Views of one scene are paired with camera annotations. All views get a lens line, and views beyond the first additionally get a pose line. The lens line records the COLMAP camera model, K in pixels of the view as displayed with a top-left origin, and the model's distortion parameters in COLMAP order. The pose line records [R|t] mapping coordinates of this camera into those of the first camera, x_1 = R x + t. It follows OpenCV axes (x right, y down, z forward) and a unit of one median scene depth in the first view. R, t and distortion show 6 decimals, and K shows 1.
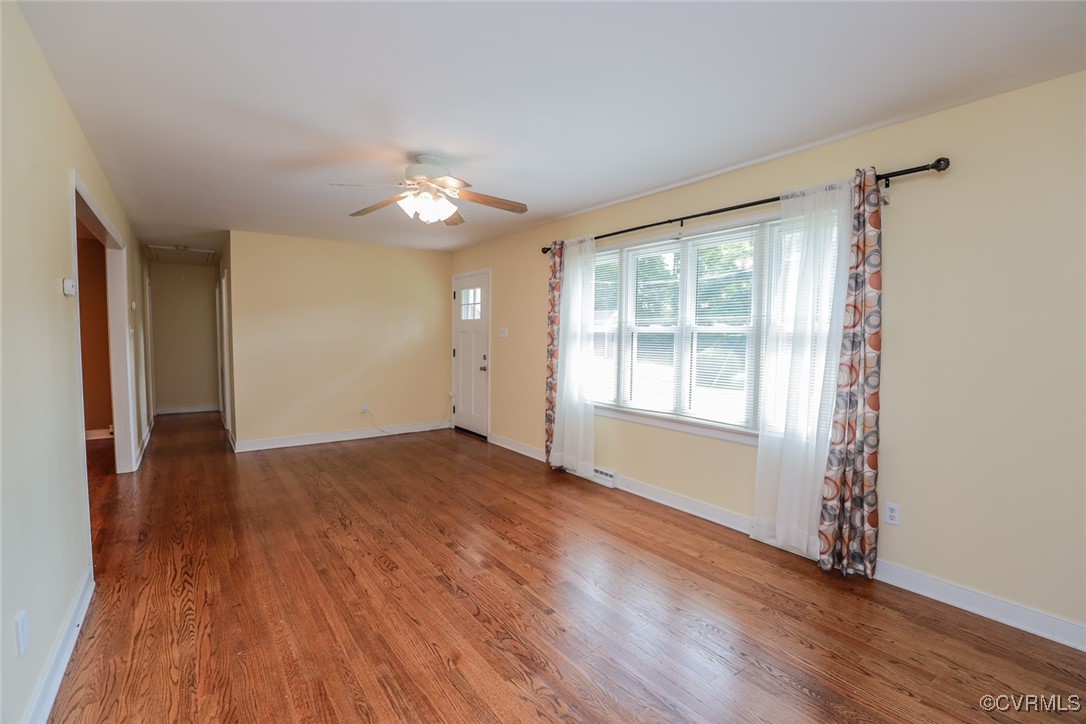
lens RADIAL K [[489.3, 0, 543.0], [0, 489.3, 362.0], [0, 0, 1]] dist [-0.043264, -0.000191]
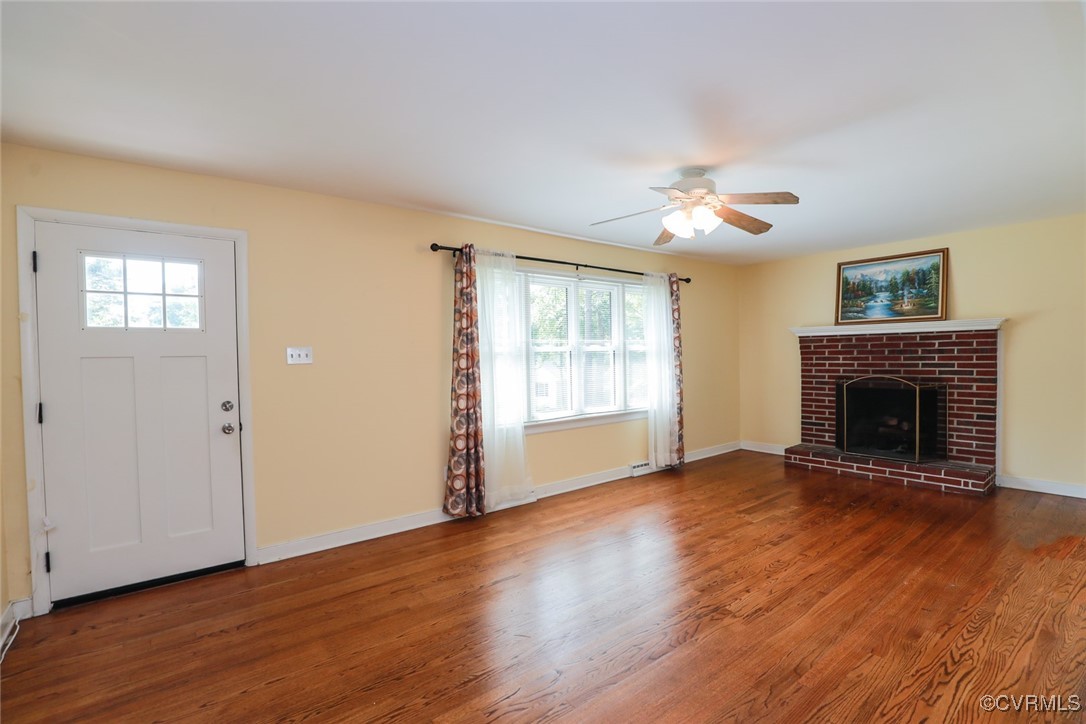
lens RADIAL K [[495.4, 0, 542.1], [0, 495.4, 366.4], [0, 0, 1]] dist [-0.029874, 0.000669]
pose [[-0.026384, -0.030952, 0.999173, -1.113129], [0.071730, 0.996885, 0.032776, -0.076826], [-0.997075, 0.072536, -0.024081, 1.221369]]
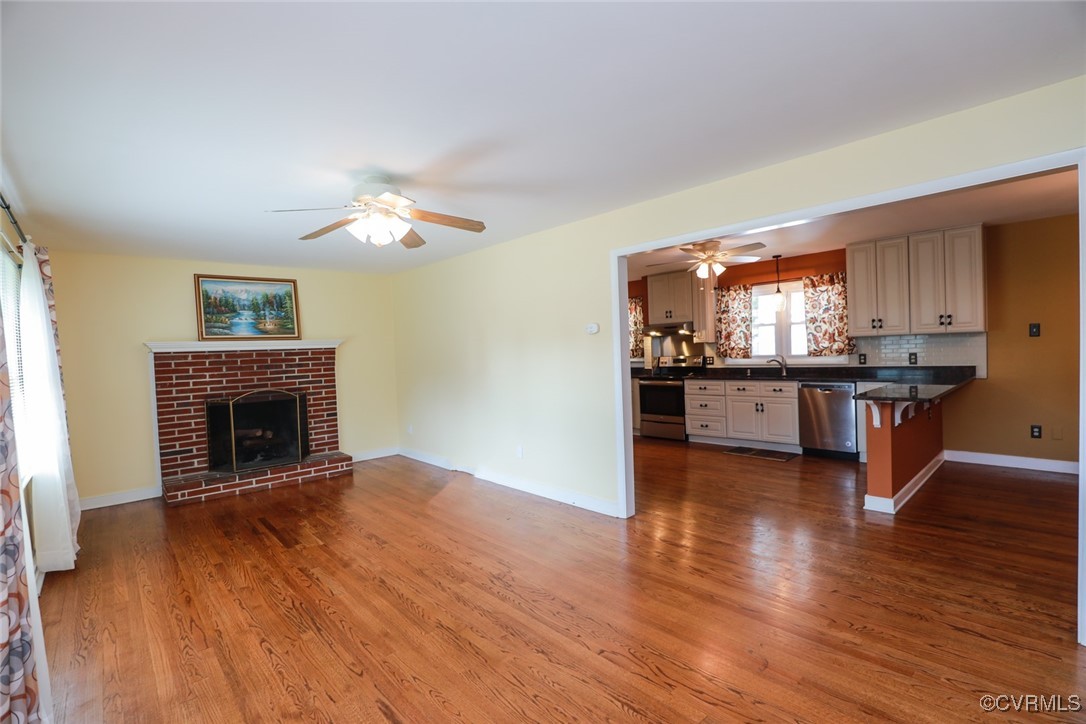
lens RADIAL K [[495.4, 0, 542.1], [0, 495.4, 366.4], [0, 0, 1]] dist [-0.029874, 0.000669]
pose [[-0.994242, 0.032984, -0.101957, -0.402475], [0.024023, 0.995840, 0.087900, -0.117448], [0.104432, 0.084944, -0.990898, 1.805703]]
